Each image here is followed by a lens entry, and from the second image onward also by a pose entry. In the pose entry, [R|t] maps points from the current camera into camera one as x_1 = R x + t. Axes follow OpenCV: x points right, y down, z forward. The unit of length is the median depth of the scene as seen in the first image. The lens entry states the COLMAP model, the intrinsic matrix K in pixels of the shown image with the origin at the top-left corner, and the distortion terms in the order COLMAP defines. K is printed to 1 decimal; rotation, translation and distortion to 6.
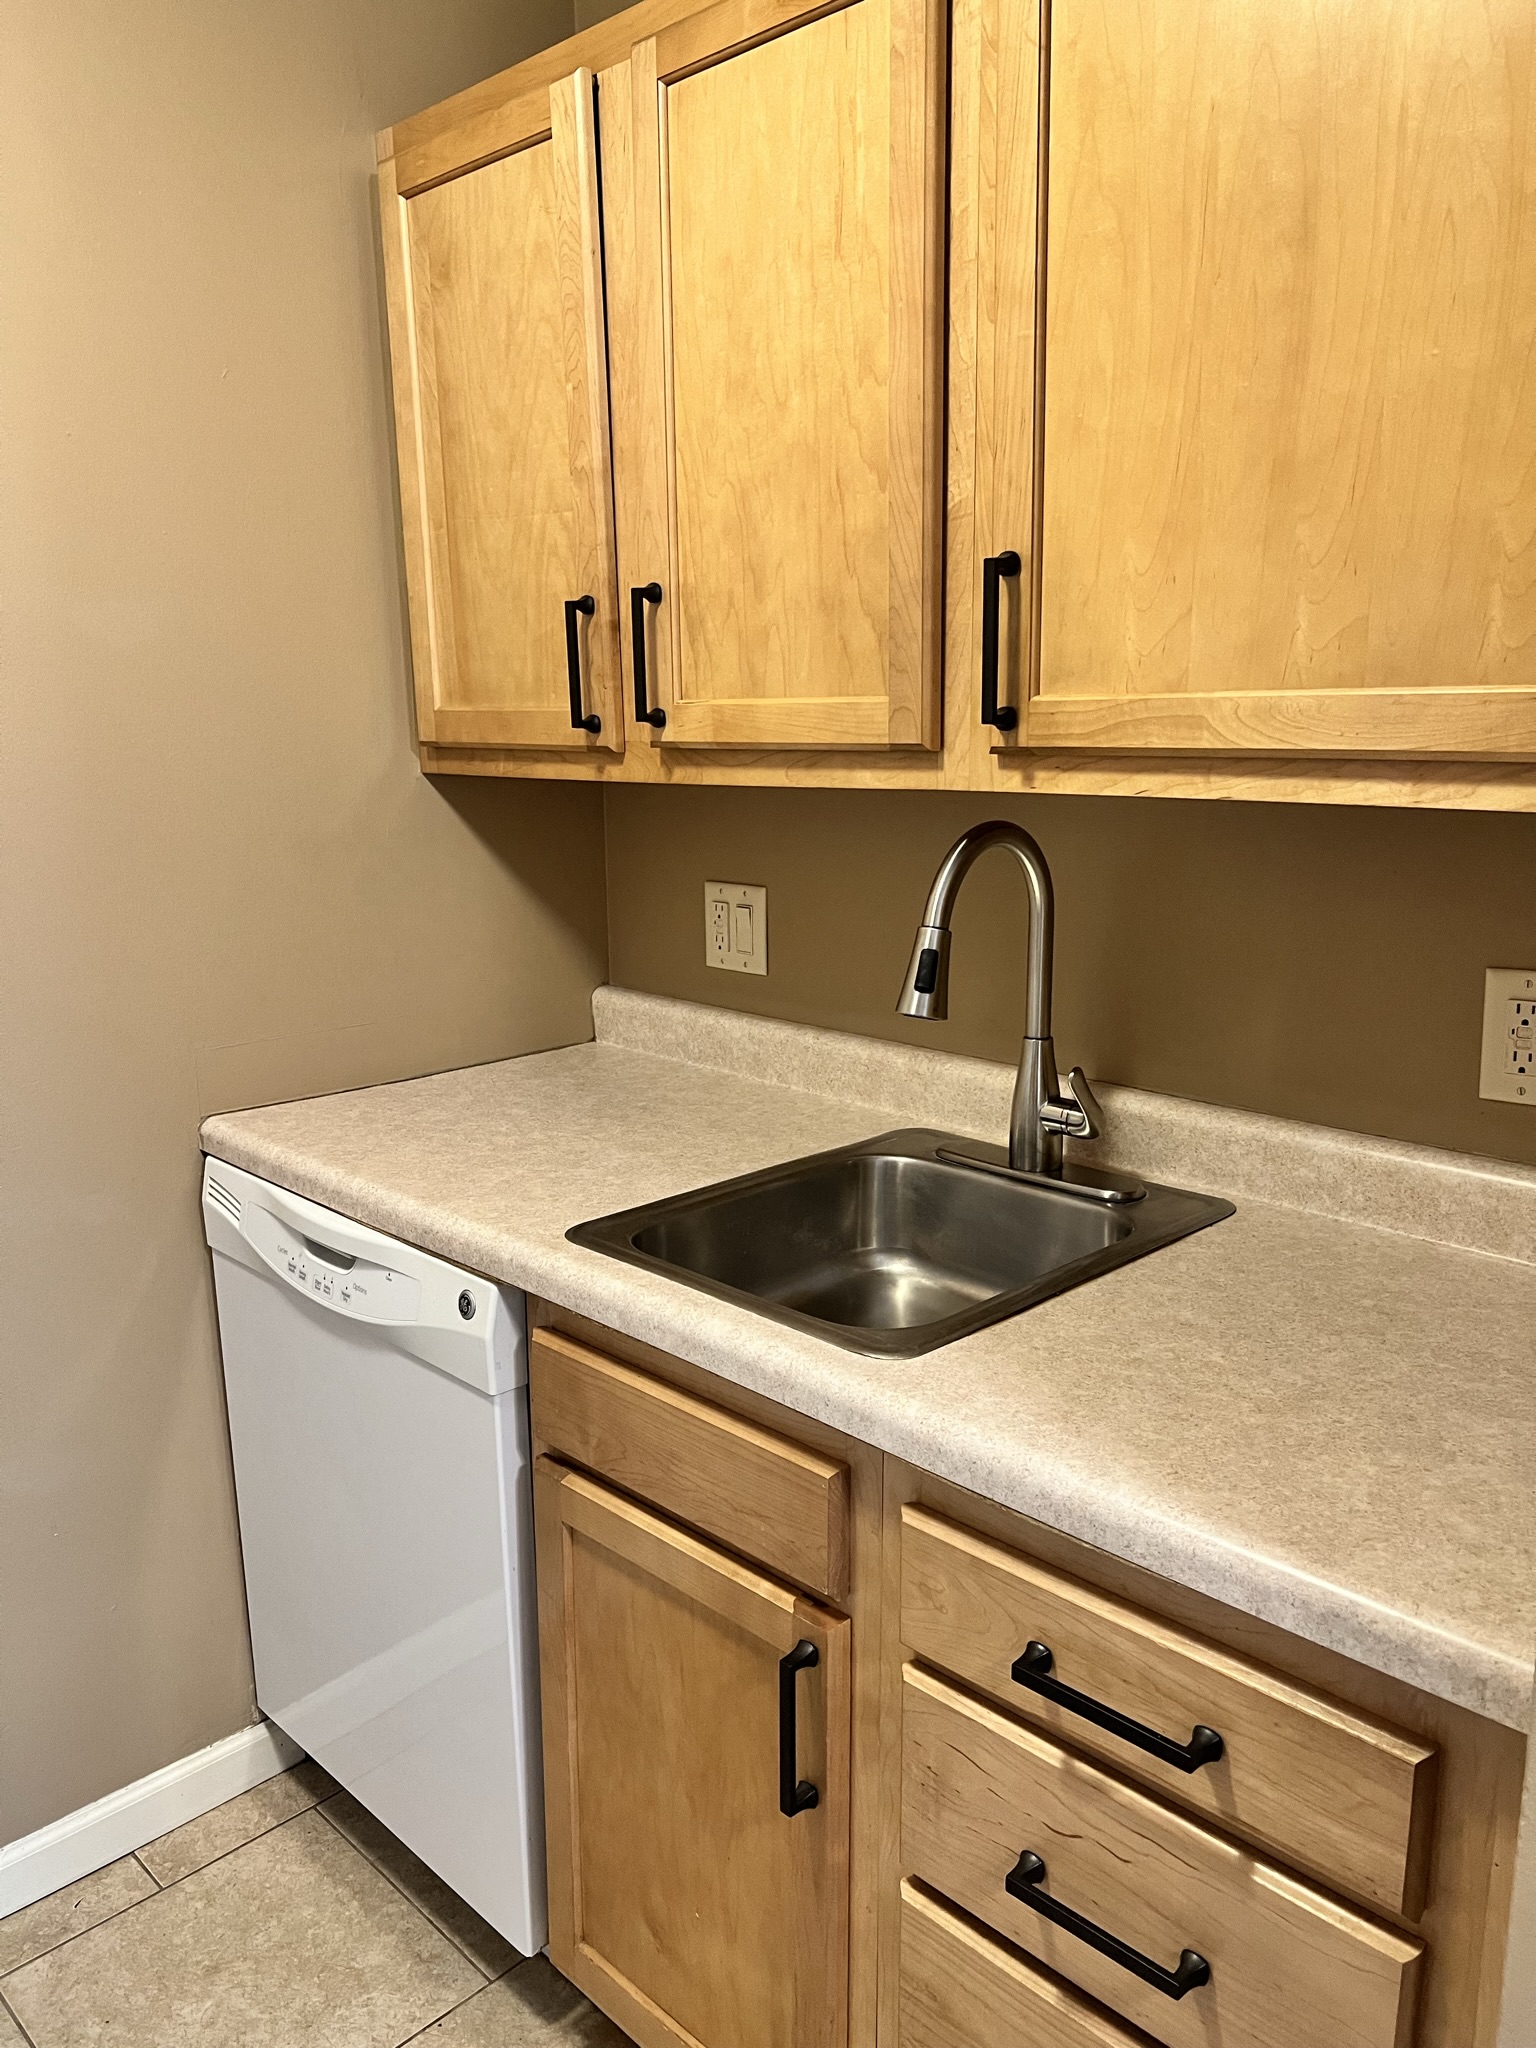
lens RADIAL K [[1539.3, 0, 768.0], [0, 1539.3, 1024.0], [0, 0, 1]] dist [0.051124, -0.054034]
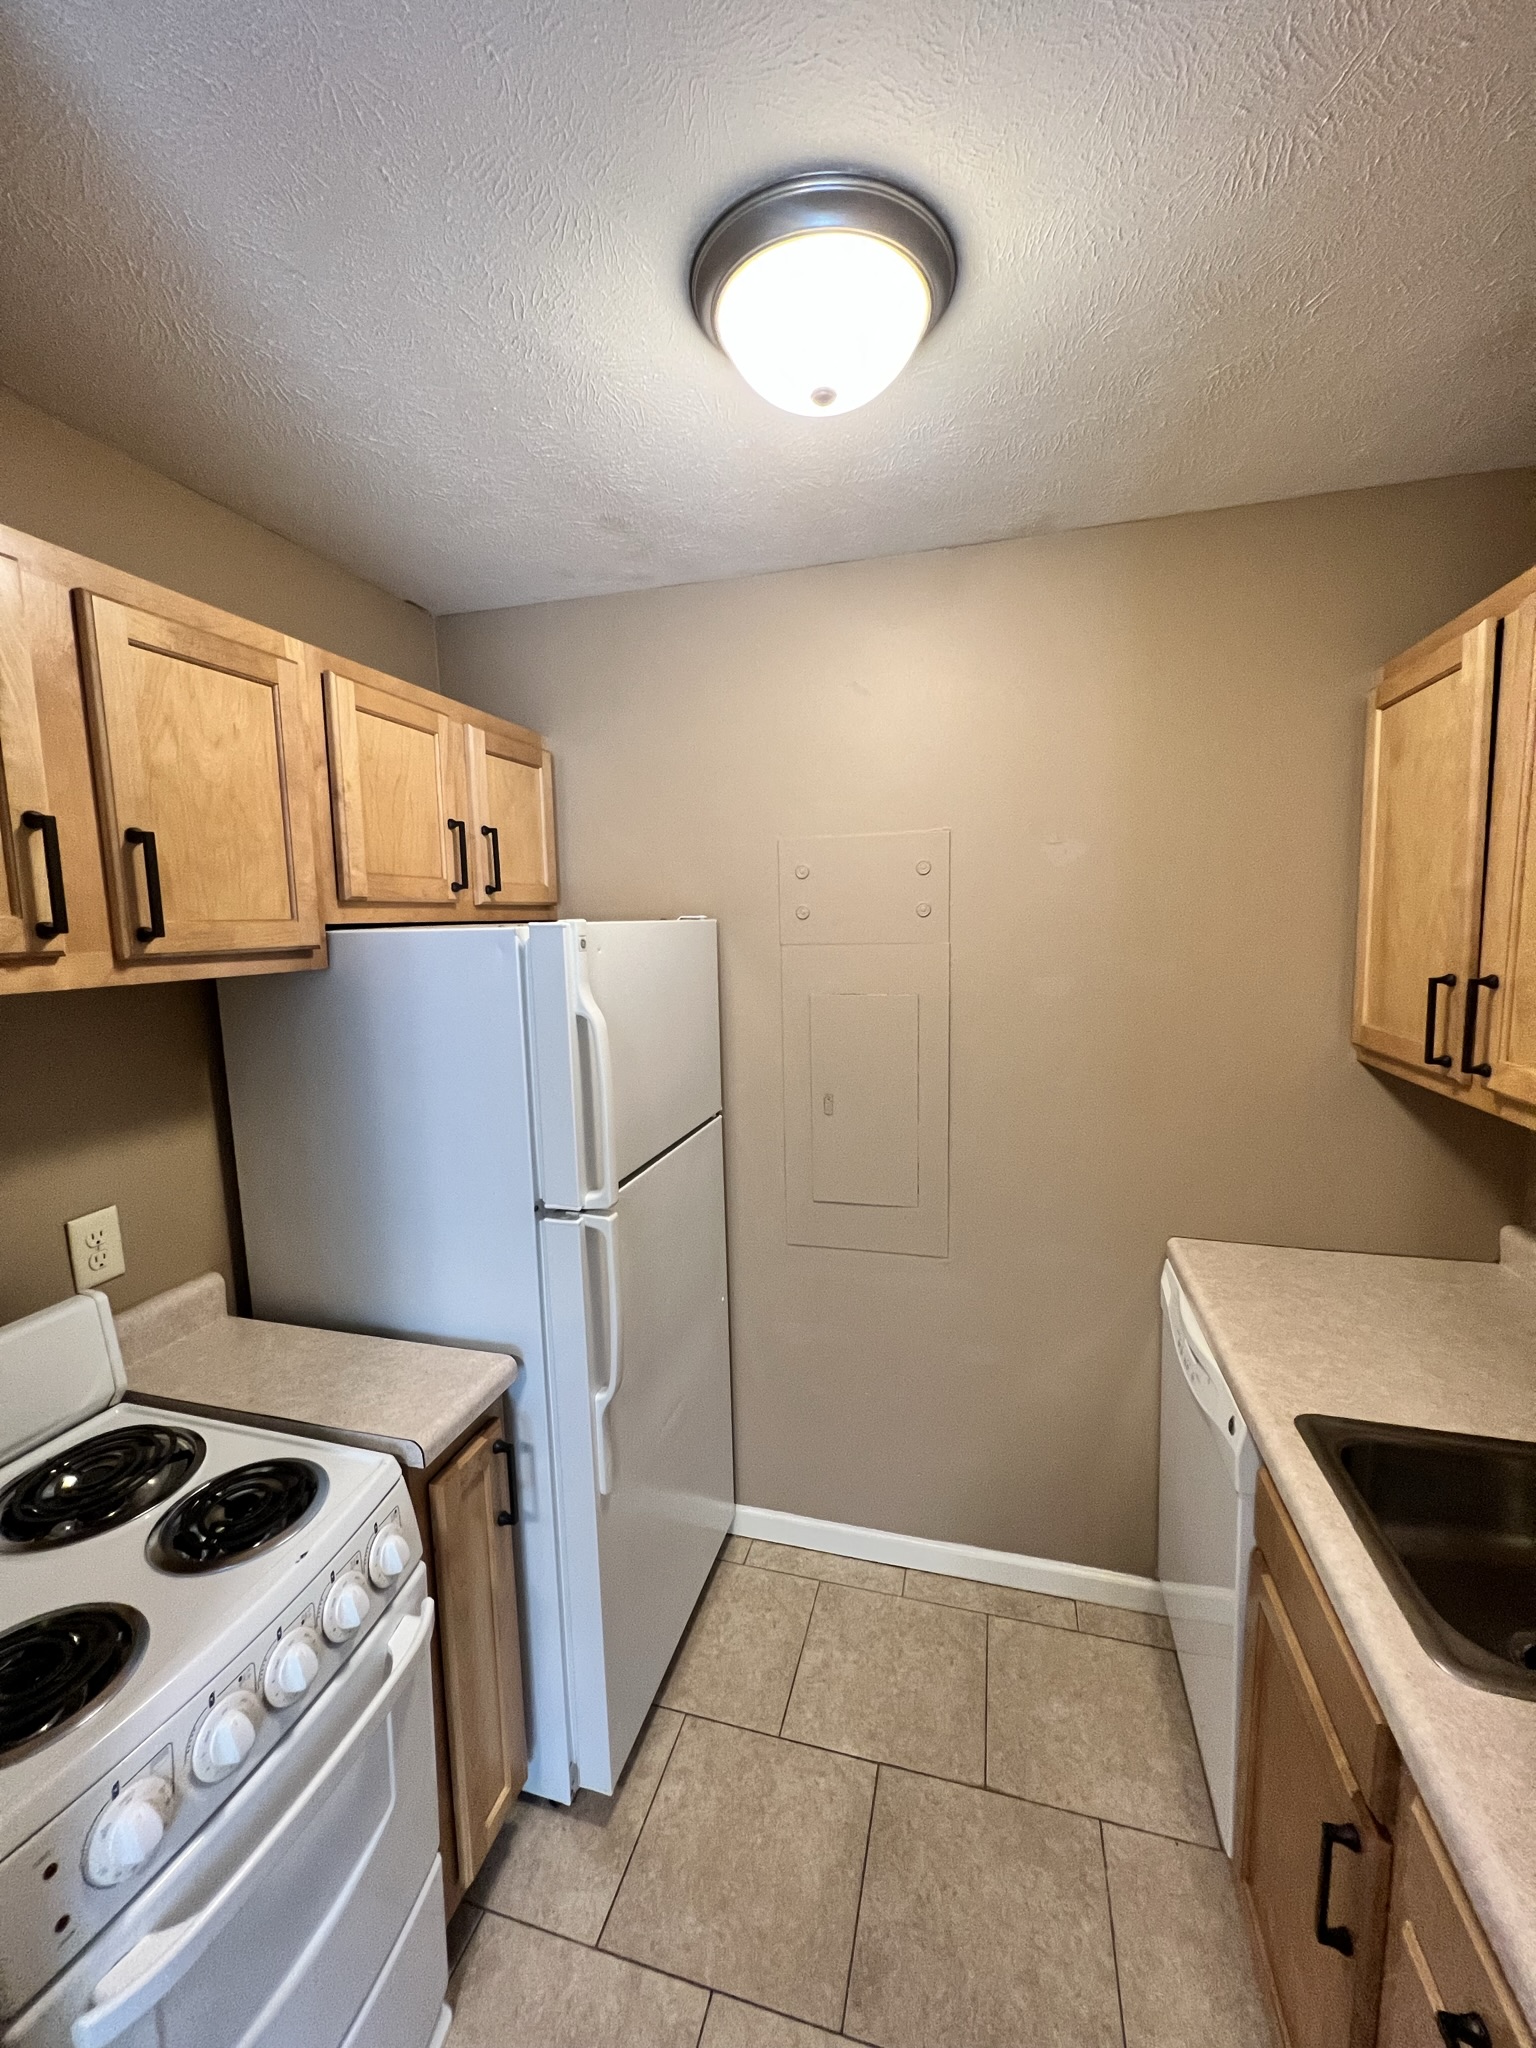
lens RADIAL K [[812.8, 0, 768.0], [0, 812.8, 1024.0], [0, 0, 1]] dist [-0.000138, 0.000802]
pose [[0.499924, 0.110277, -0.859020, 0.197832], [-0.166133, 0.985651, 0.029849, -0.141387], [0.849986, 0.127790, 0.511072, 0.097155]]
